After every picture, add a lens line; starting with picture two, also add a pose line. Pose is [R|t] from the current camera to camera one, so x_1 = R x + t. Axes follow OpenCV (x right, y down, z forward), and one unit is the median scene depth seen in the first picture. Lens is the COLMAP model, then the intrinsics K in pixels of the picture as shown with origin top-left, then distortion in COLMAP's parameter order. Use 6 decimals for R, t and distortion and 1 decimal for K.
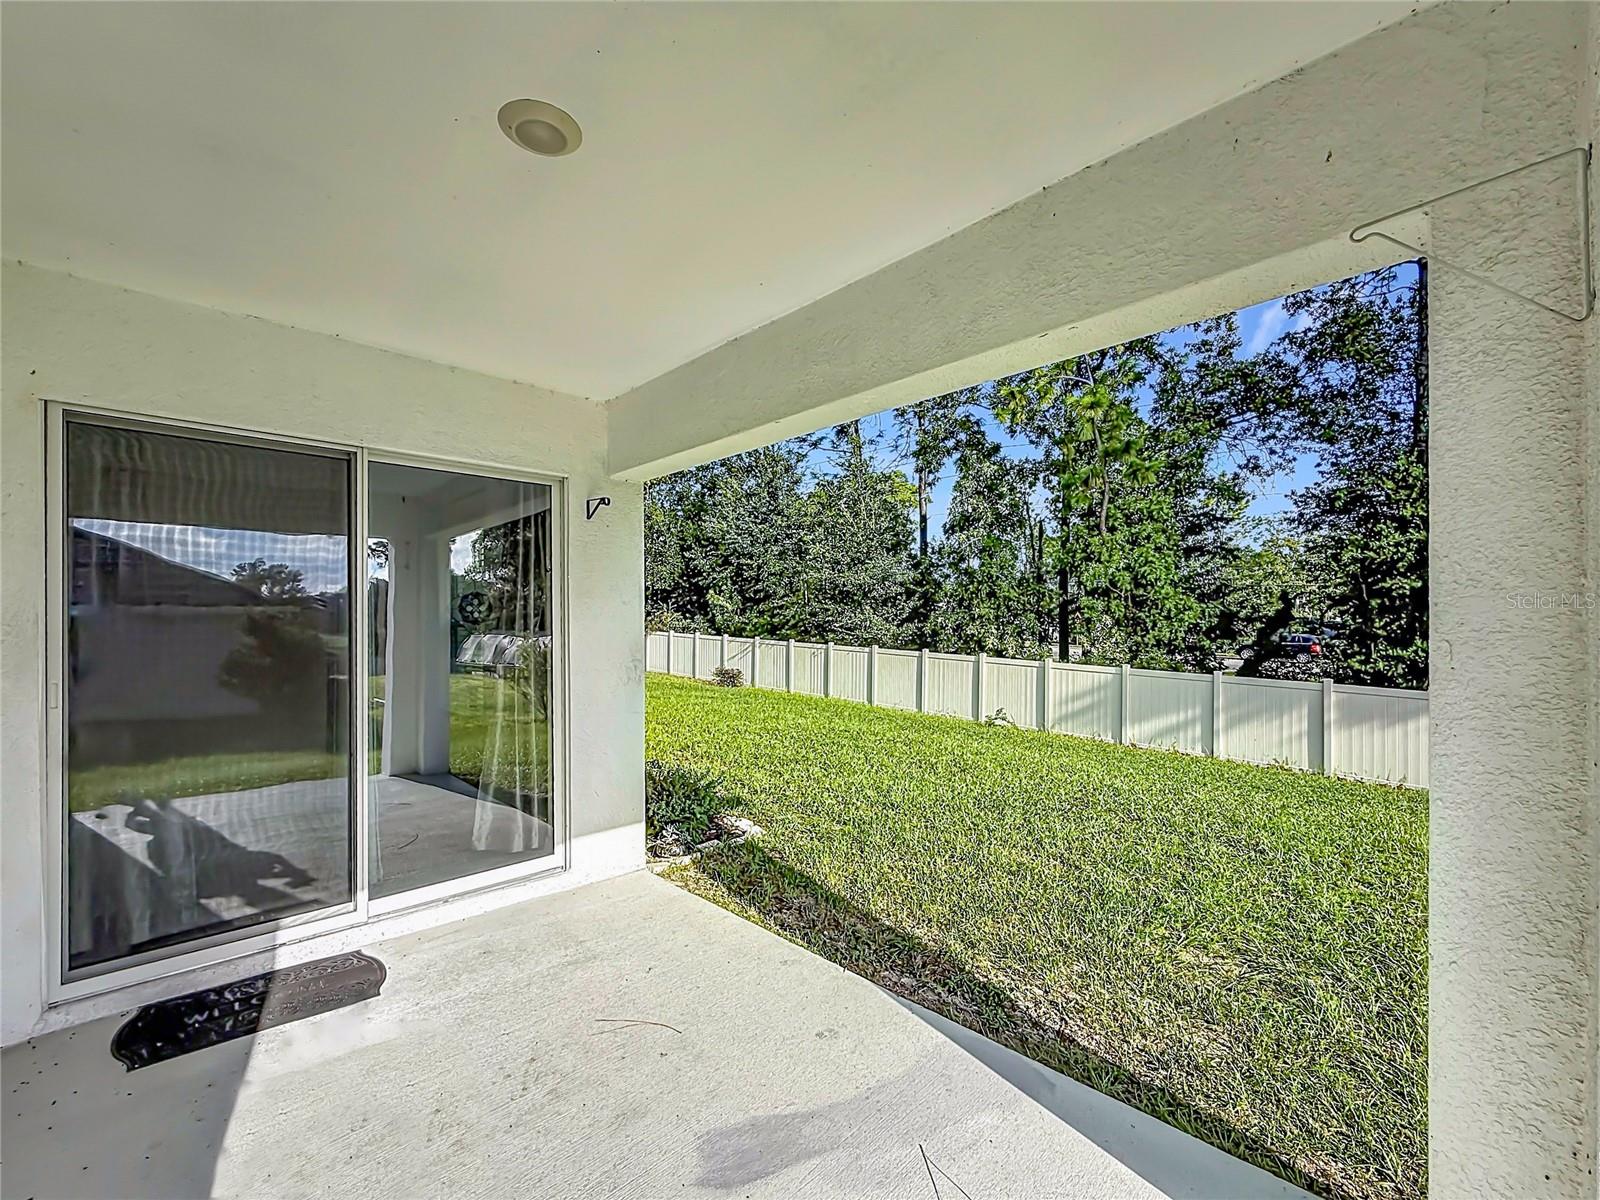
lens RADIAL K [[1098.3, 0, 800.0], [0, 1098.3, 600.0], [0, 0, 1]] dist [0.001051, -0.002699]
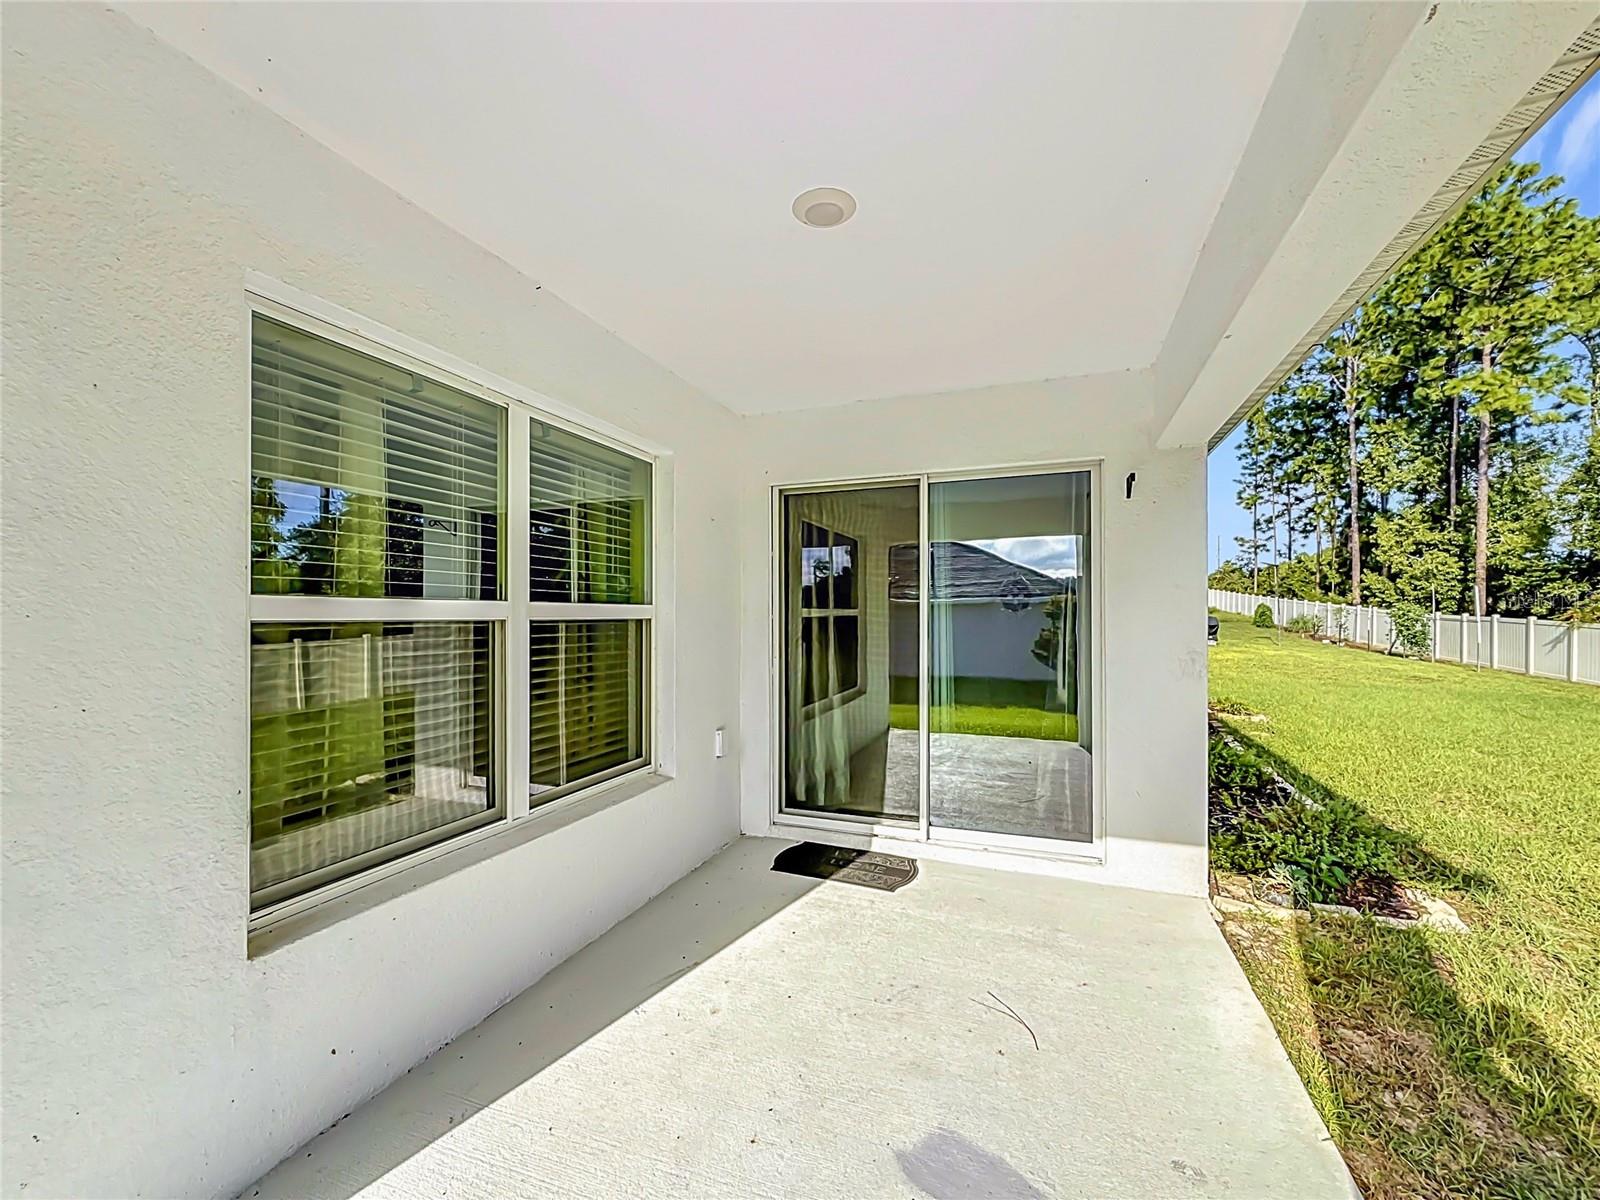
lens RADIAL K [[1098.3, 0, 800.0], [0, 1098.3, 600.0], [0, 0, 1]] dist [0.001051, -0.002699]
pose [[-0.041533, -0.009430, -0.999093, 0.777745], [0.022344, 0.999697, -0.010365, 0.016739], [0.998887, -0.022754, -0.041309, 0.783674]]
